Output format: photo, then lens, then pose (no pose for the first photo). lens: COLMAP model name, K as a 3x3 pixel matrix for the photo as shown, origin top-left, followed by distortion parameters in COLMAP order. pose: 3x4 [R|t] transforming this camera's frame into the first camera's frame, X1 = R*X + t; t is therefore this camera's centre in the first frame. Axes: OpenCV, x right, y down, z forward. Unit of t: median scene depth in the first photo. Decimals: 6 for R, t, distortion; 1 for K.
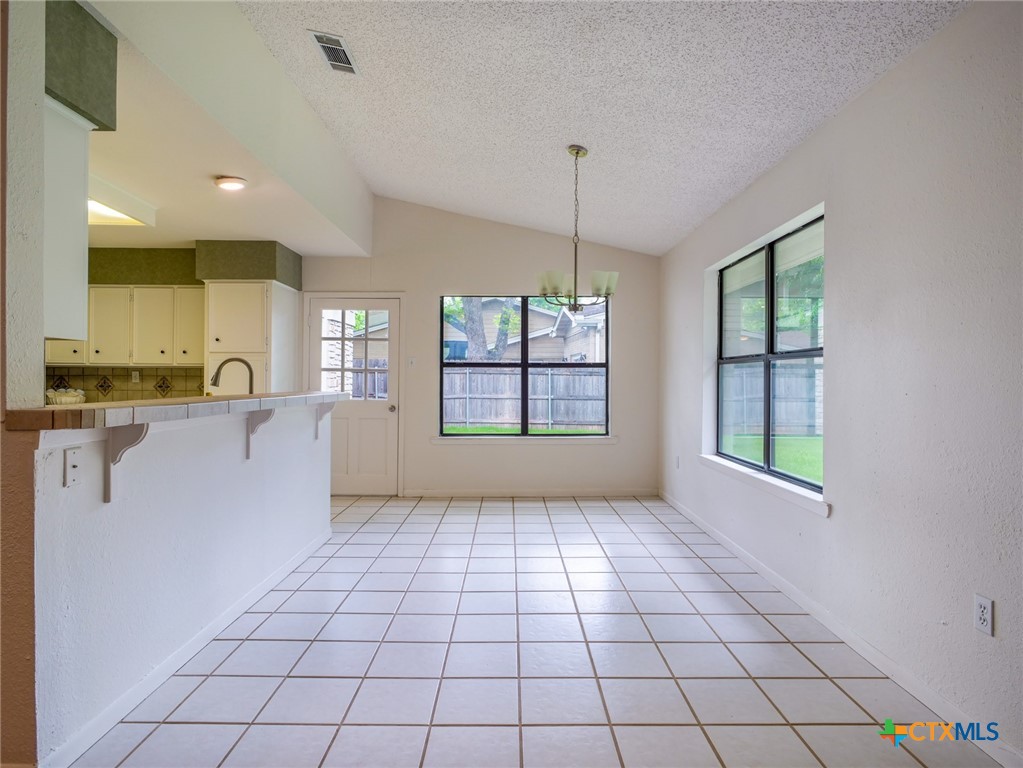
lens RADIAL K [[559.7, 0, 511.5], [0, 559.7, 384.0], [0, 0, 1]] dist [-0.015522, 0.001235]
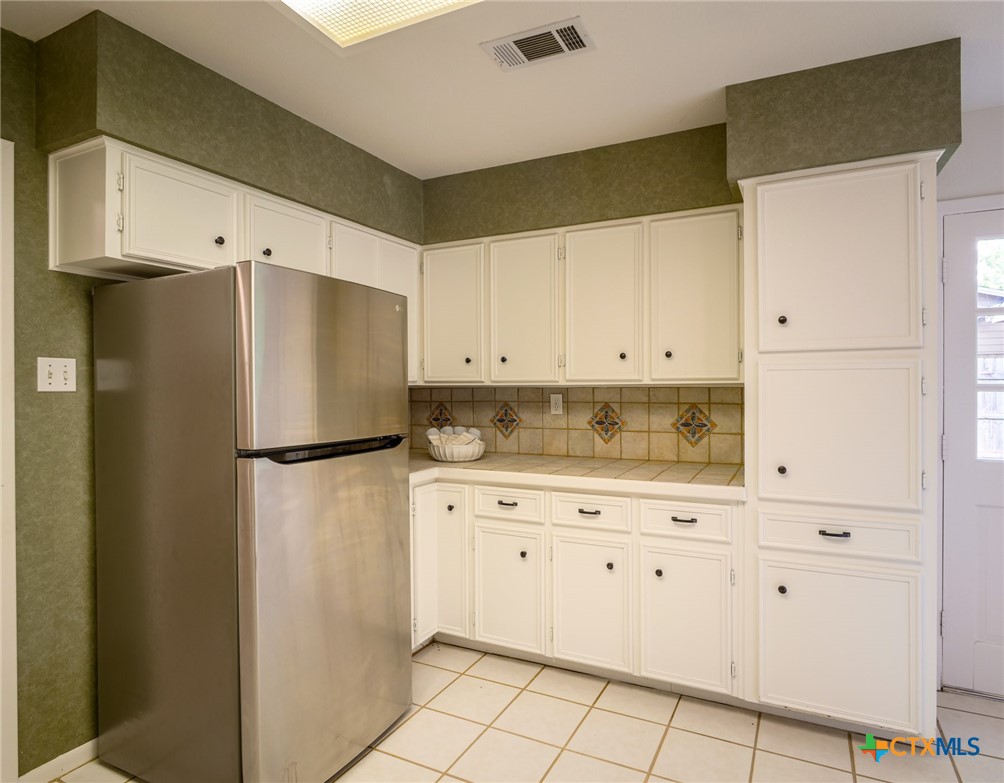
lens RADIAL K [[577.8, 0, 502.0], [0, 577.8, 391.5], [0, 0, 1]] dist [-0.002390, -0.000935]
pose [[0.883632, -0.006005, -0.468144, -0.459721], [0.007123, 0.999974, 0.000617, -0.026123], [0.468128, -0.003880, 0.883652, 0.476111]]
